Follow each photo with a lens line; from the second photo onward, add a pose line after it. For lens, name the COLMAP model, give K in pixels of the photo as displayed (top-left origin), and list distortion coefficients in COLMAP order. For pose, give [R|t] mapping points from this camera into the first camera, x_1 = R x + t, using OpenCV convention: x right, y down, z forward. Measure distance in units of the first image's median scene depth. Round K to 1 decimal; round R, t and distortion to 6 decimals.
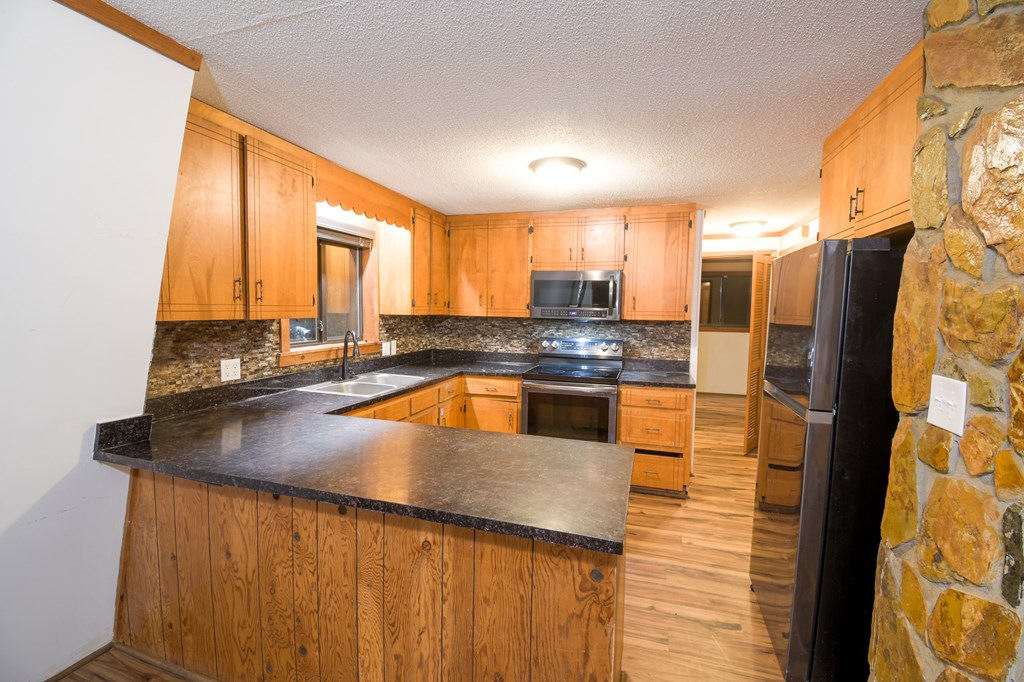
lens RADIAL K [[458.9, 0, 512.0], [0, 458.9, 341.0], [0, 0, 1]] dist [0.033736, -0.037368]
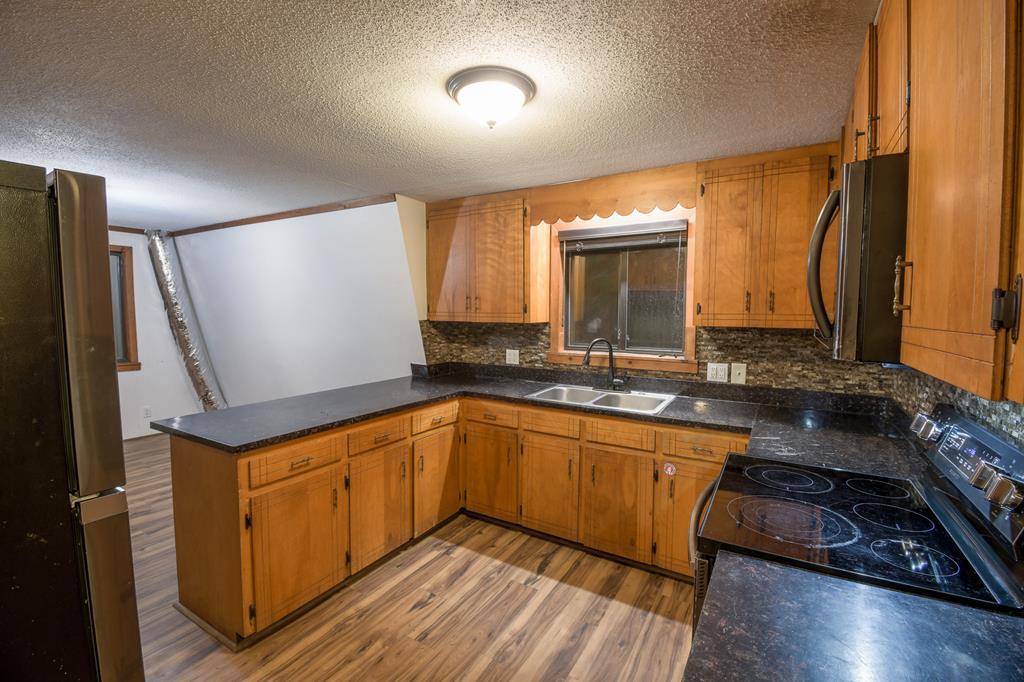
lens RADIAL K [[448.2, 0, 512.0], [0, 448.2, 341.0], [0, 0, 1]] dist [0.004838, -0.020548]
pose [[-0.235923, 0.054093, -0.970265, 0.716933], [-0.078587, 0.994117, 0.074532, -0.087249], [0.968589, 0.093834, -0.230284, 1.229440]]
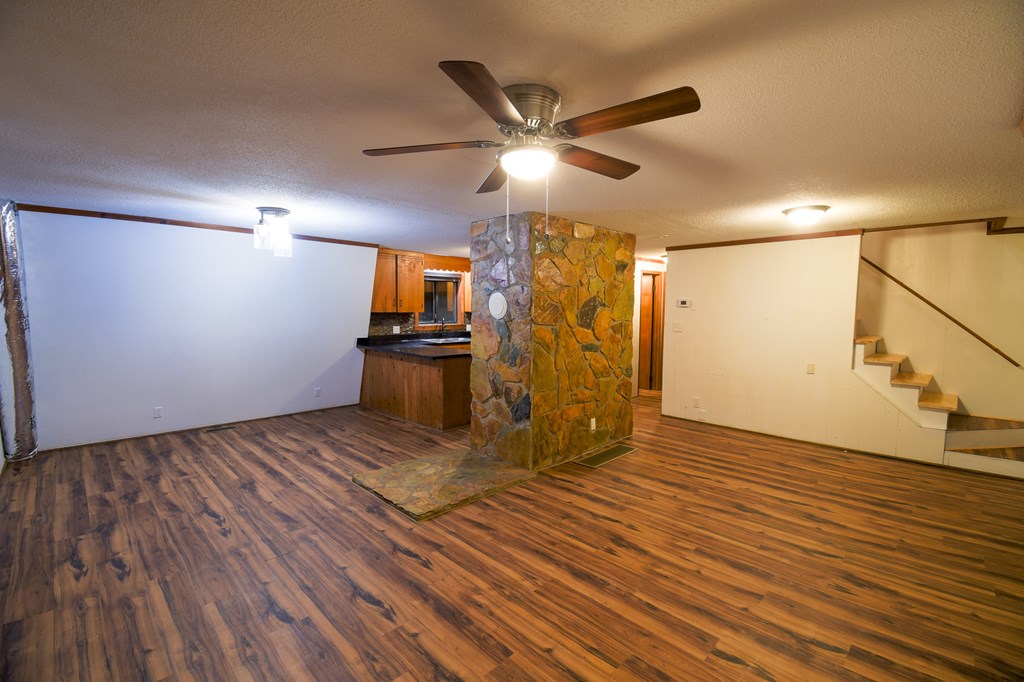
lens RADIAL K [[448.2, 0, 512.0], [0, 448.2, 341.0], [0, 0, 1]] dist [0.004838, -0.020548]
pose [[0.893646, 0.030214, -0.447754, 1.228259], [-0.030021, 0.999521, 0.007530, 0.083276], [0.447767, 0.006713, 0.894125, -1.128028]]
